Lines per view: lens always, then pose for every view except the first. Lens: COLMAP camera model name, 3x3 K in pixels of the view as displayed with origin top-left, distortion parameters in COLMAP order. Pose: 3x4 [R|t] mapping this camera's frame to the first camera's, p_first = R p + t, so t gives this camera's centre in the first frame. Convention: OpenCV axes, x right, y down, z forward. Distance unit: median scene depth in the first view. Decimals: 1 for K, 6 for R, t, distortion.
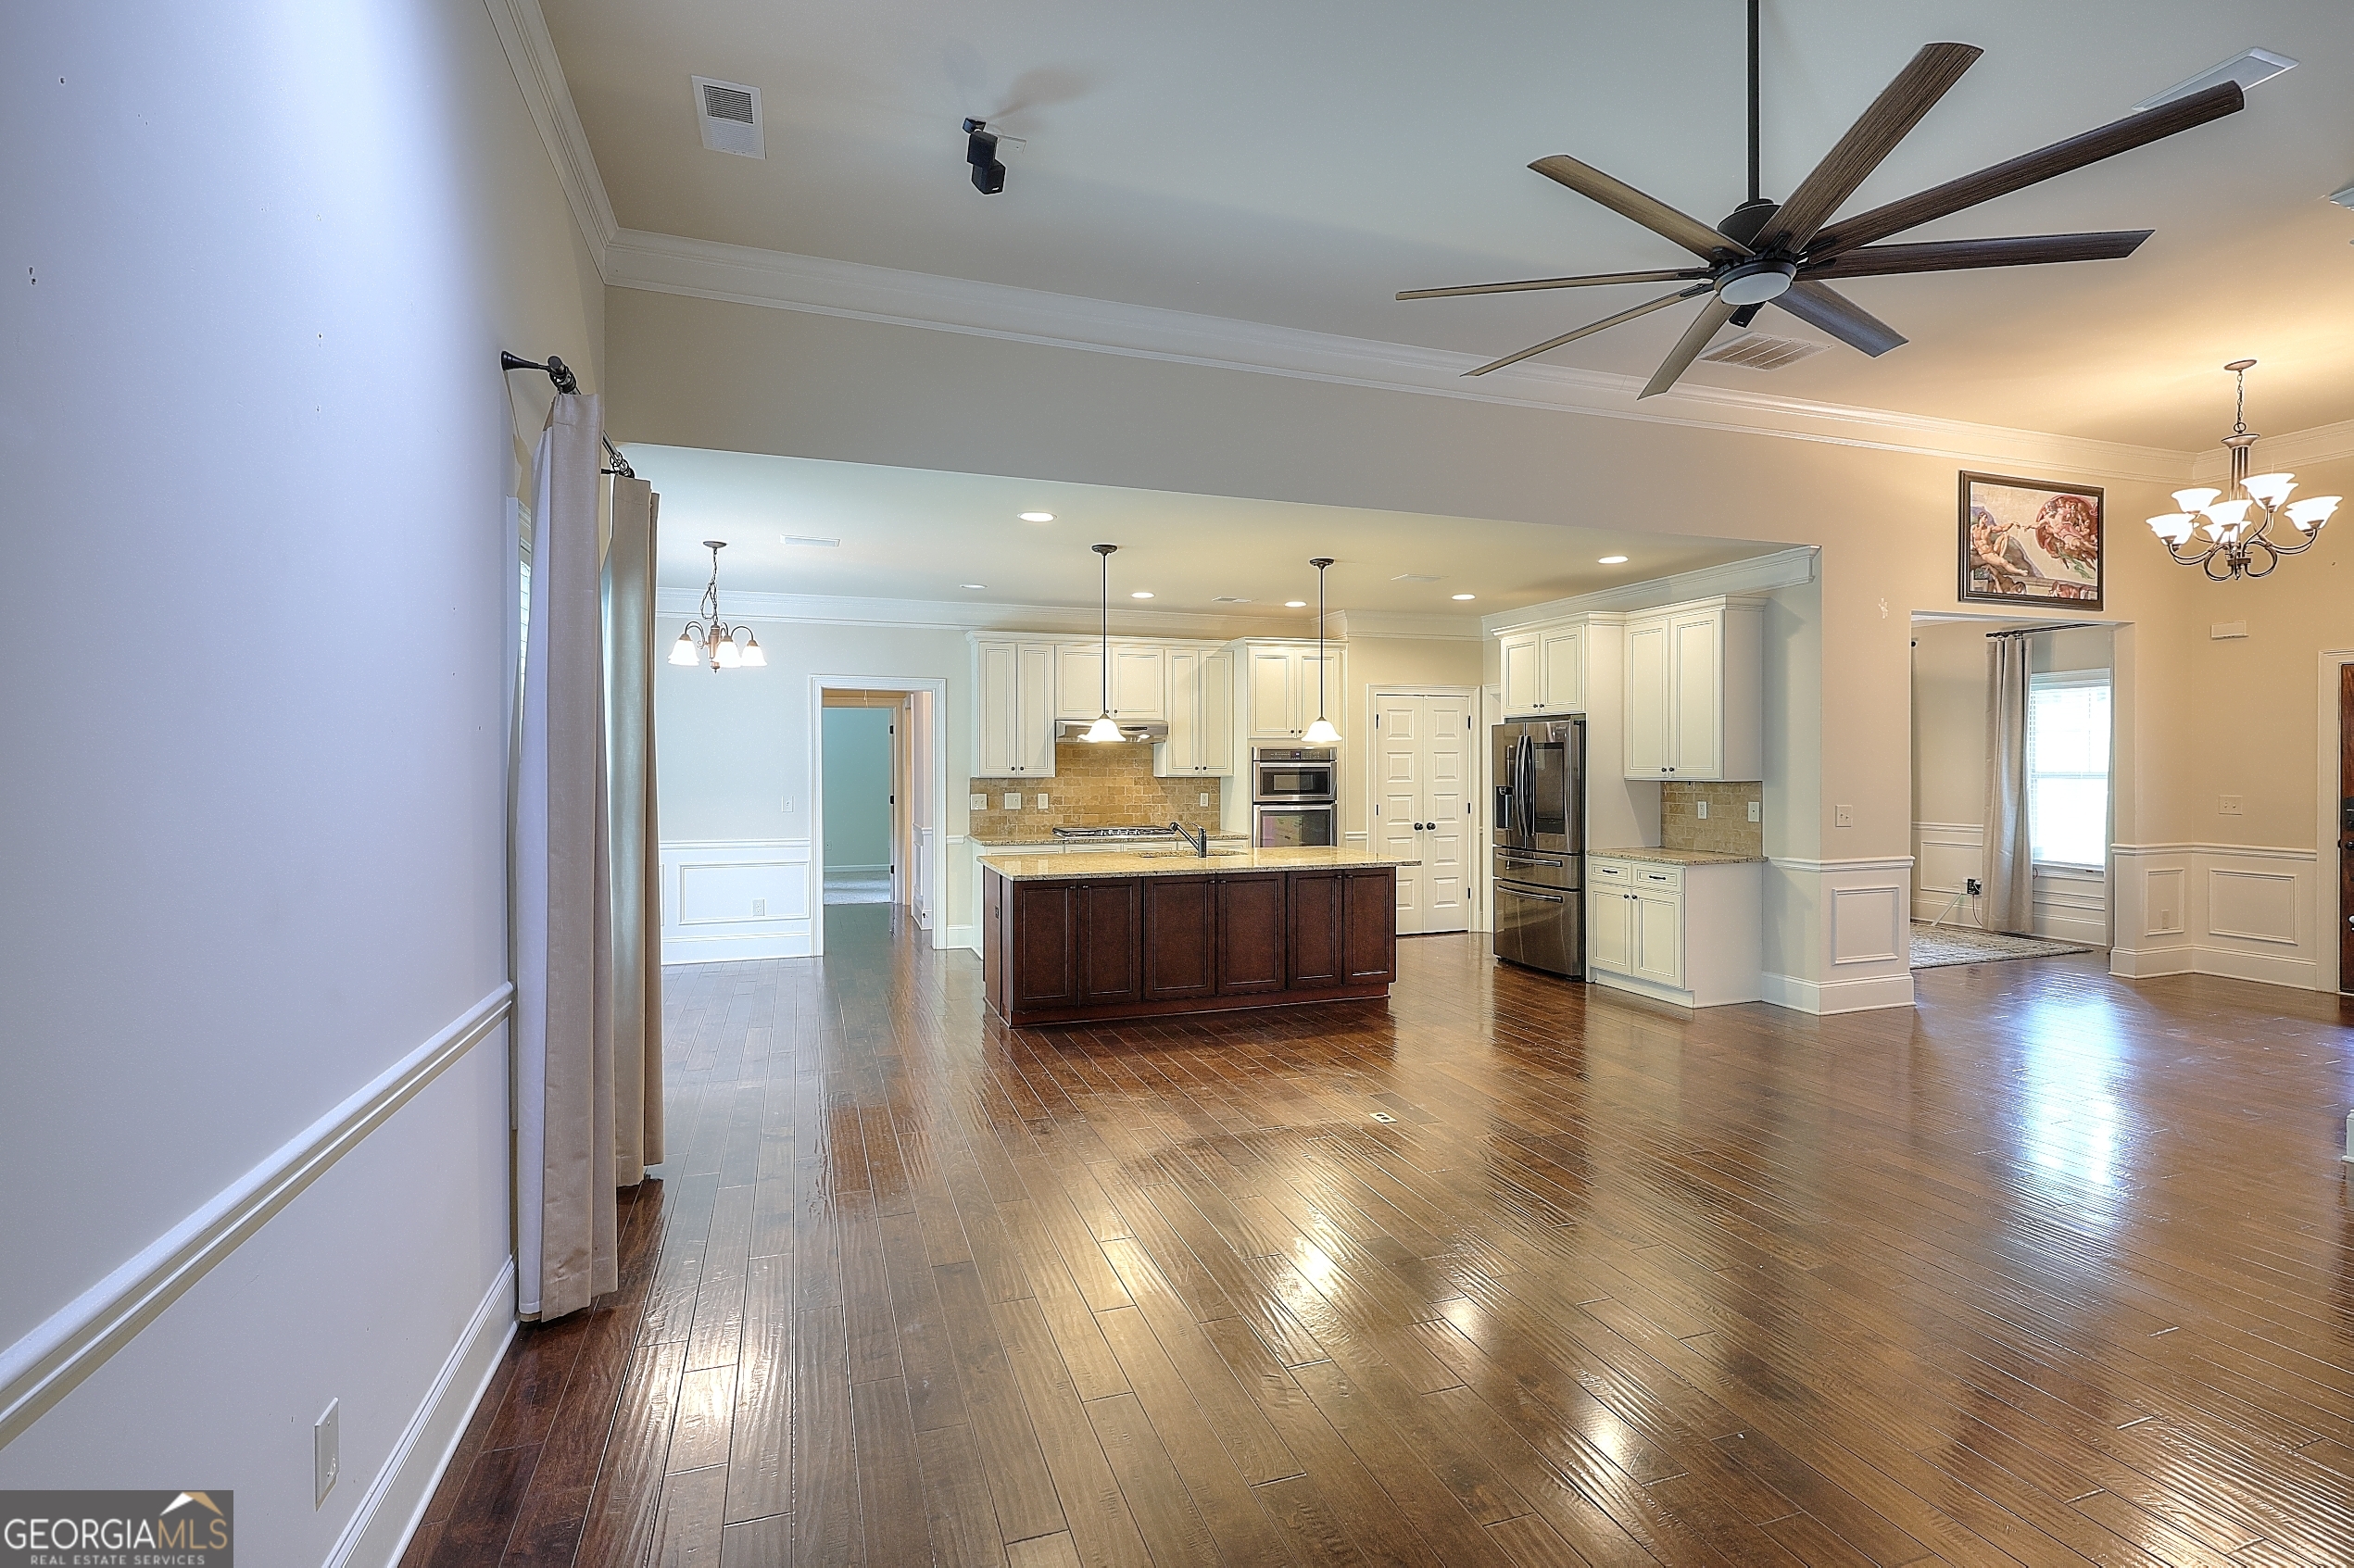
lens RADIAL K [[1085.8, 0, 1176.4], [0, 1085.8, 774.6], [0, 0, 1]] dist [-0.002777, 0.001471]
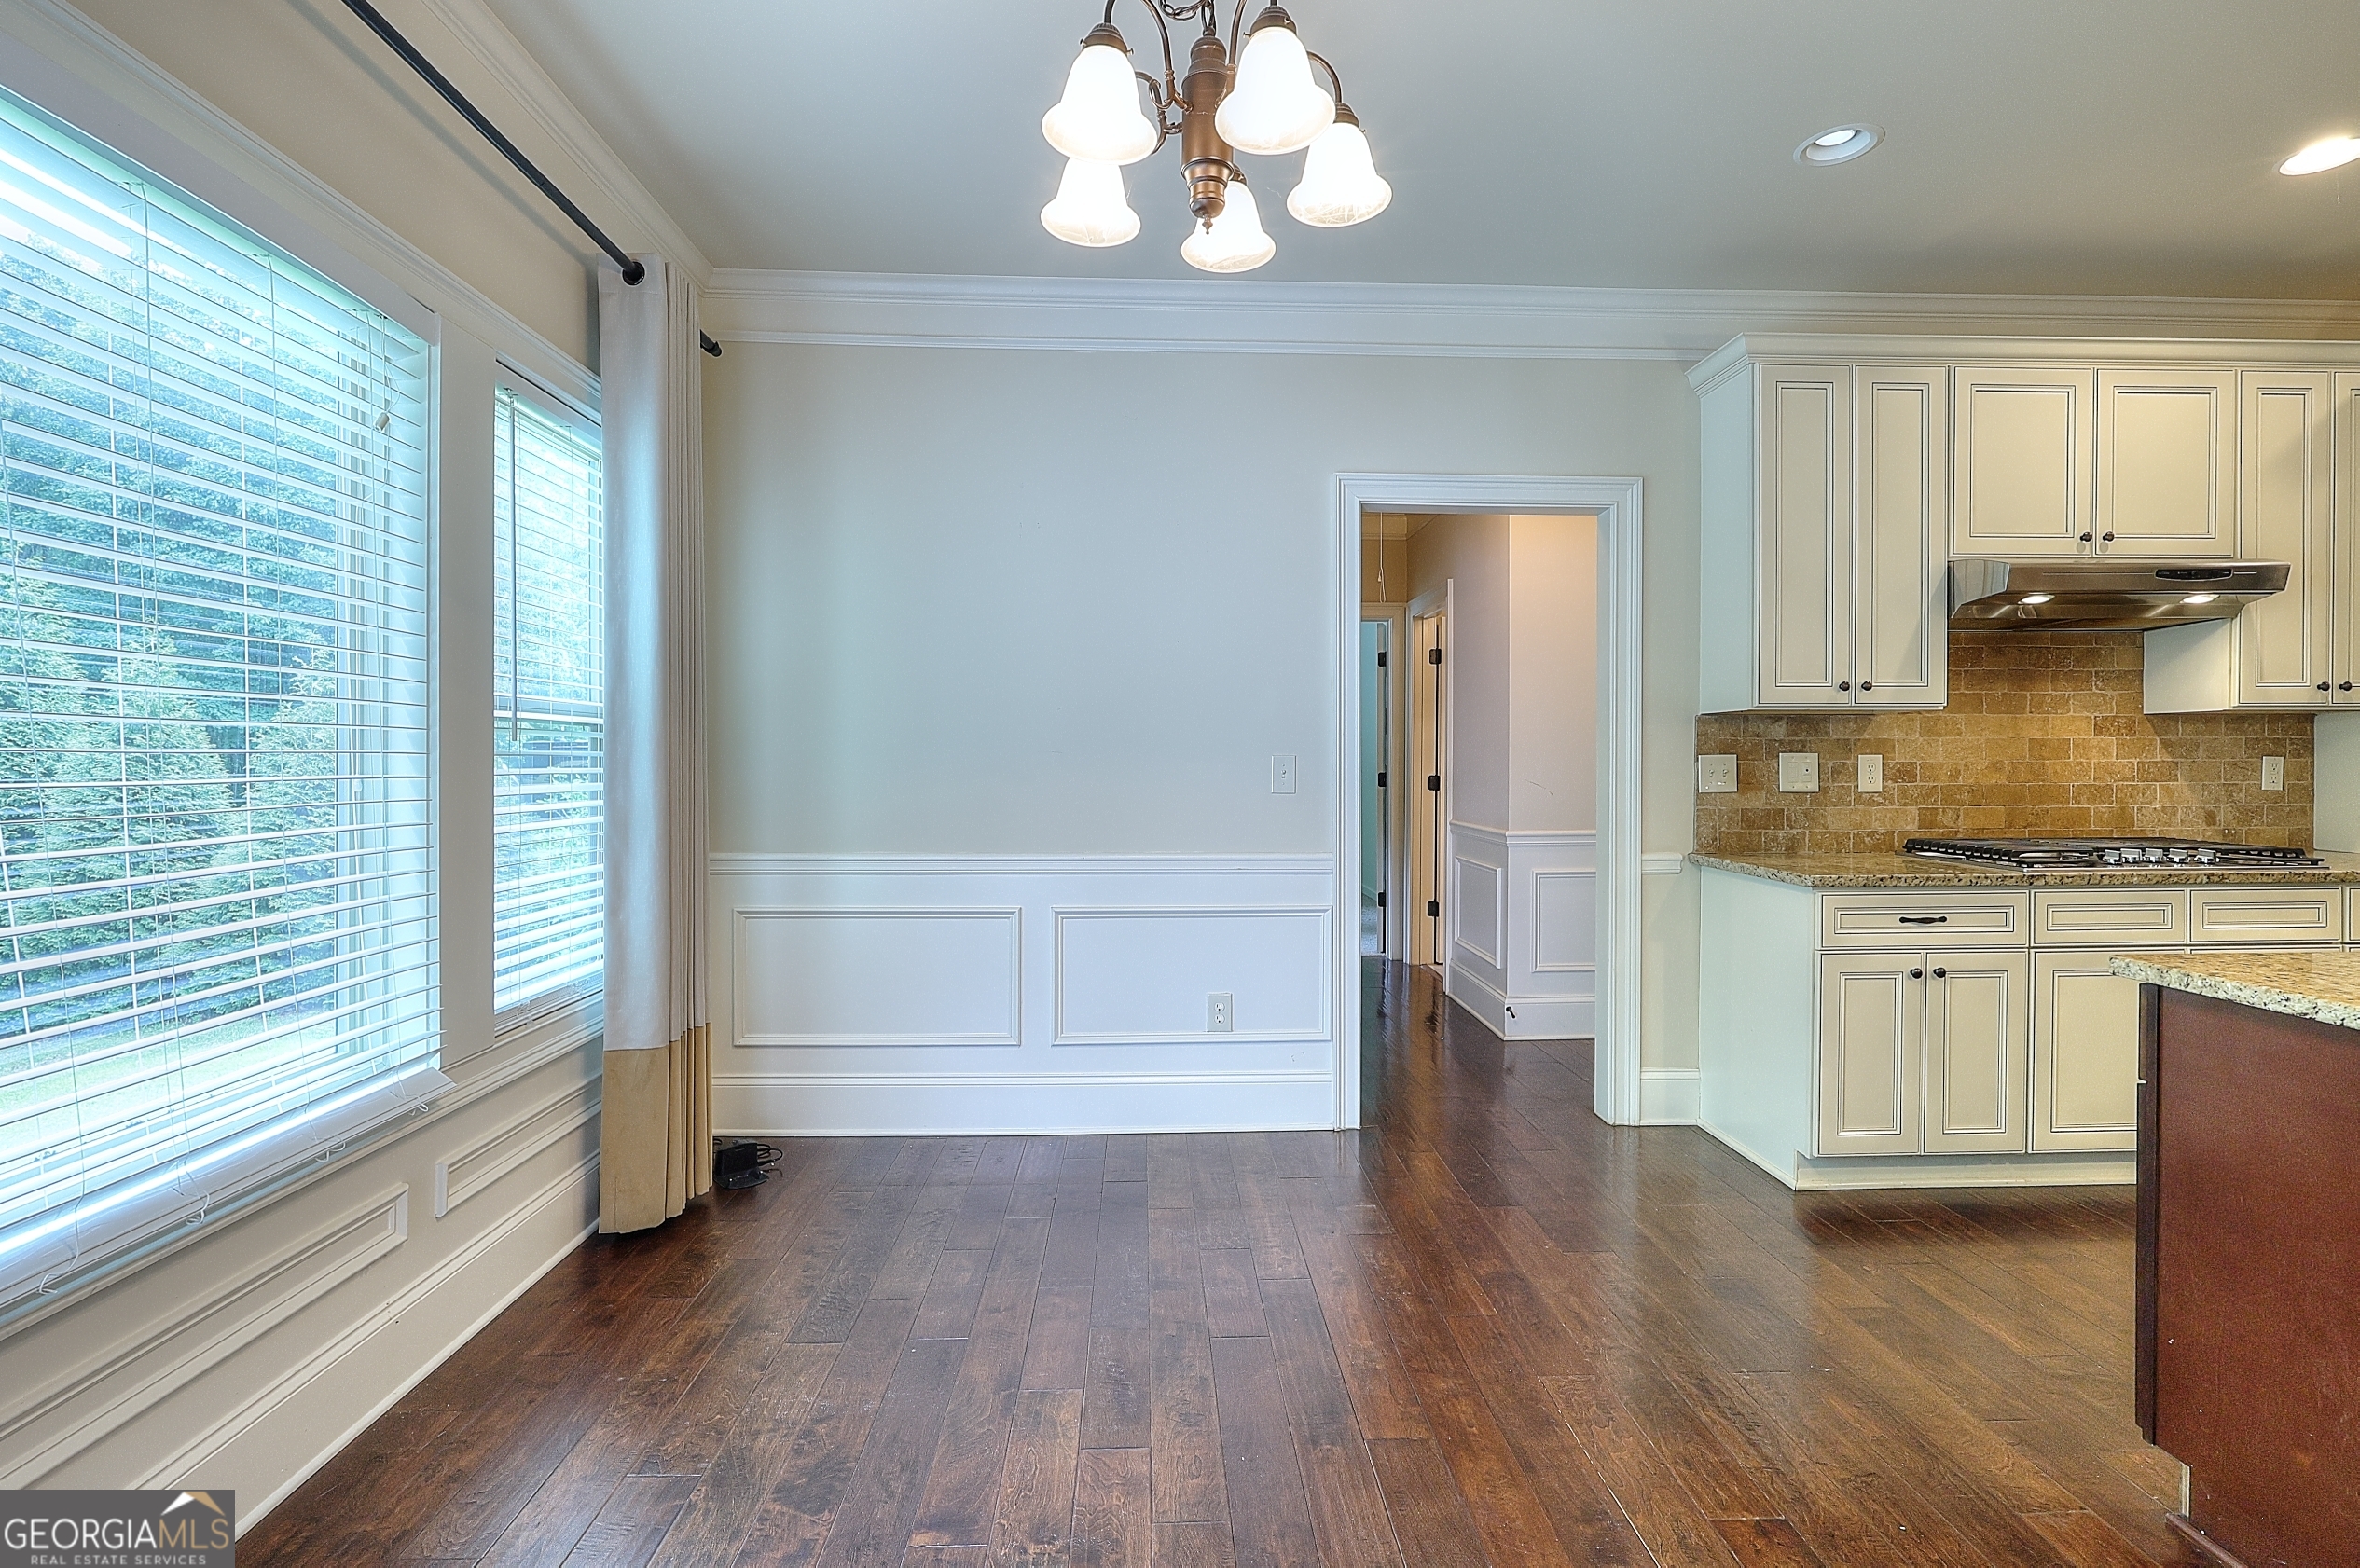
lens RADIAL K [[1095.1, 0, 1184.2], [0, 1095.1, 768.4], [0, 0, 1]] dist [-0.001958, 0.000490]
pose [[0.956585, 0.000571, -0.291453, -0.287625], [-0.001899, 0.999989, -0.004274, 0.028511], [0.291447, 0.004641, 0.956576, 0.610749]]
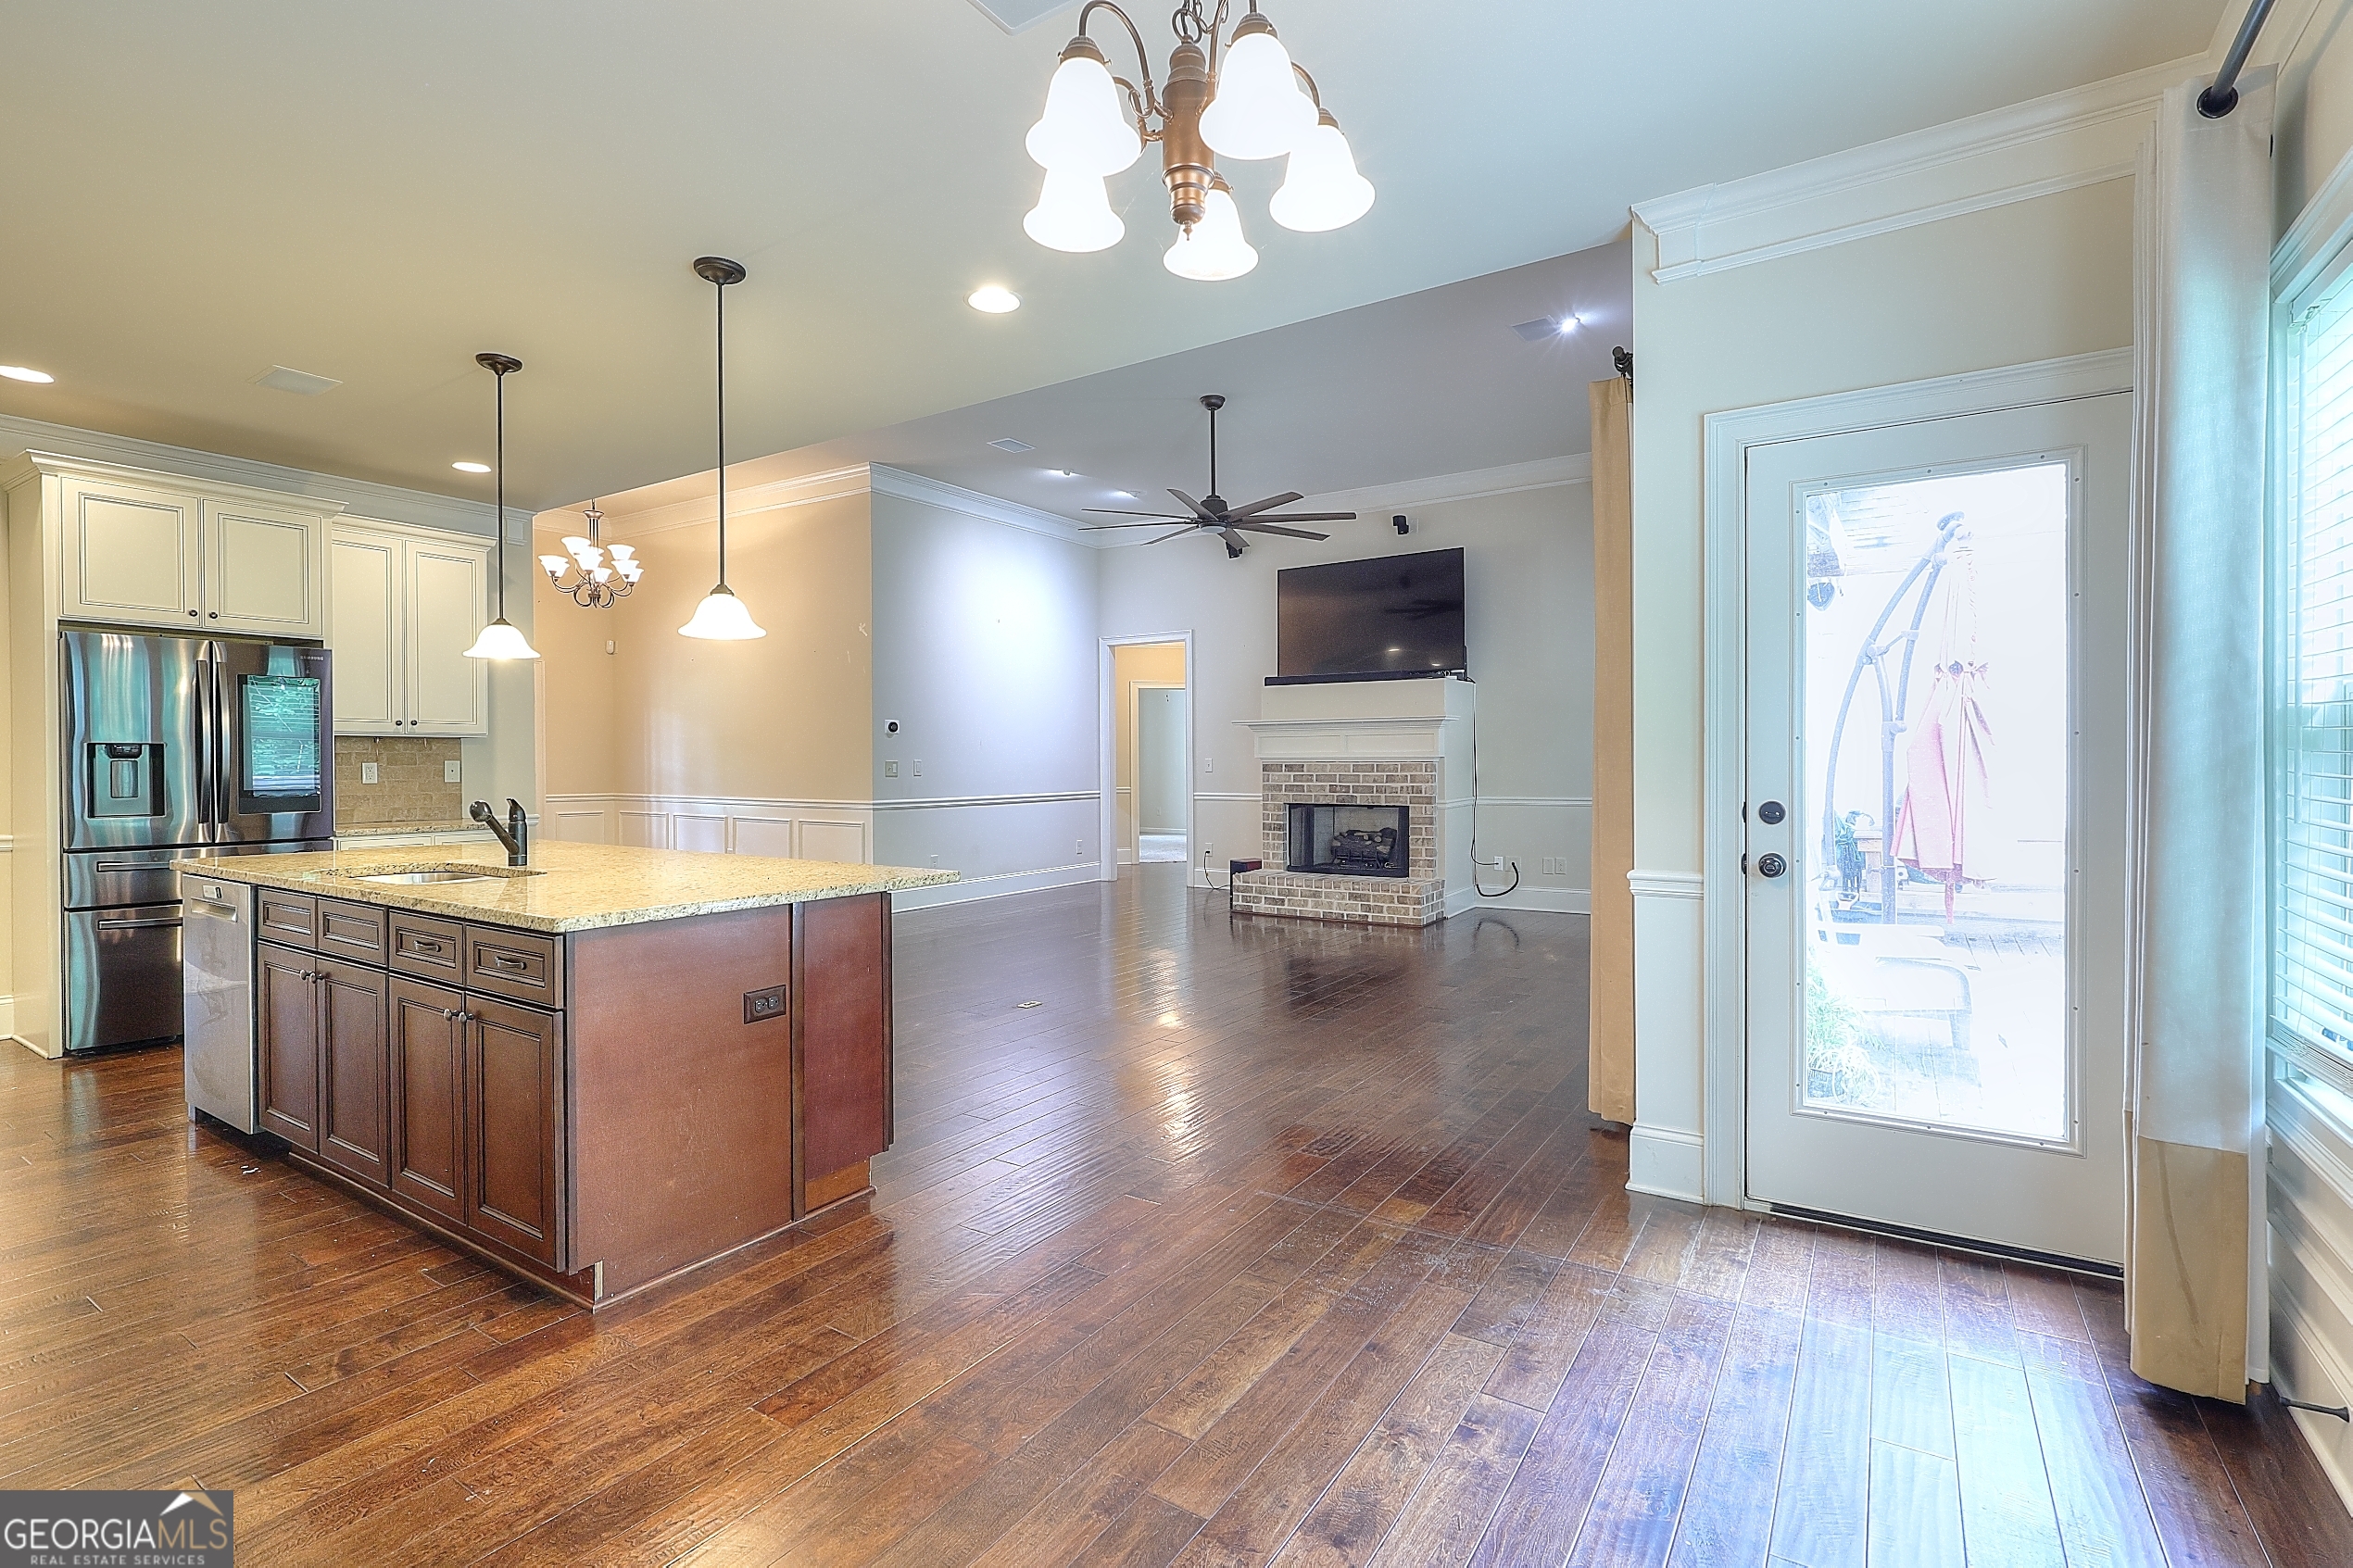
lens RADIAL K [[1085.4, 0, 1175.9], [0, 1085.4, 774.7], [0, 0, 1]] dist [-0.002777, 0.001471]
pose [[-0.605920, -0.006614, 0.795498, -0.508687], [0.010274, 0.999817, 0.016138, 0.024915], [-0.795459, 0.017951, -0.605741, 0.941442]]
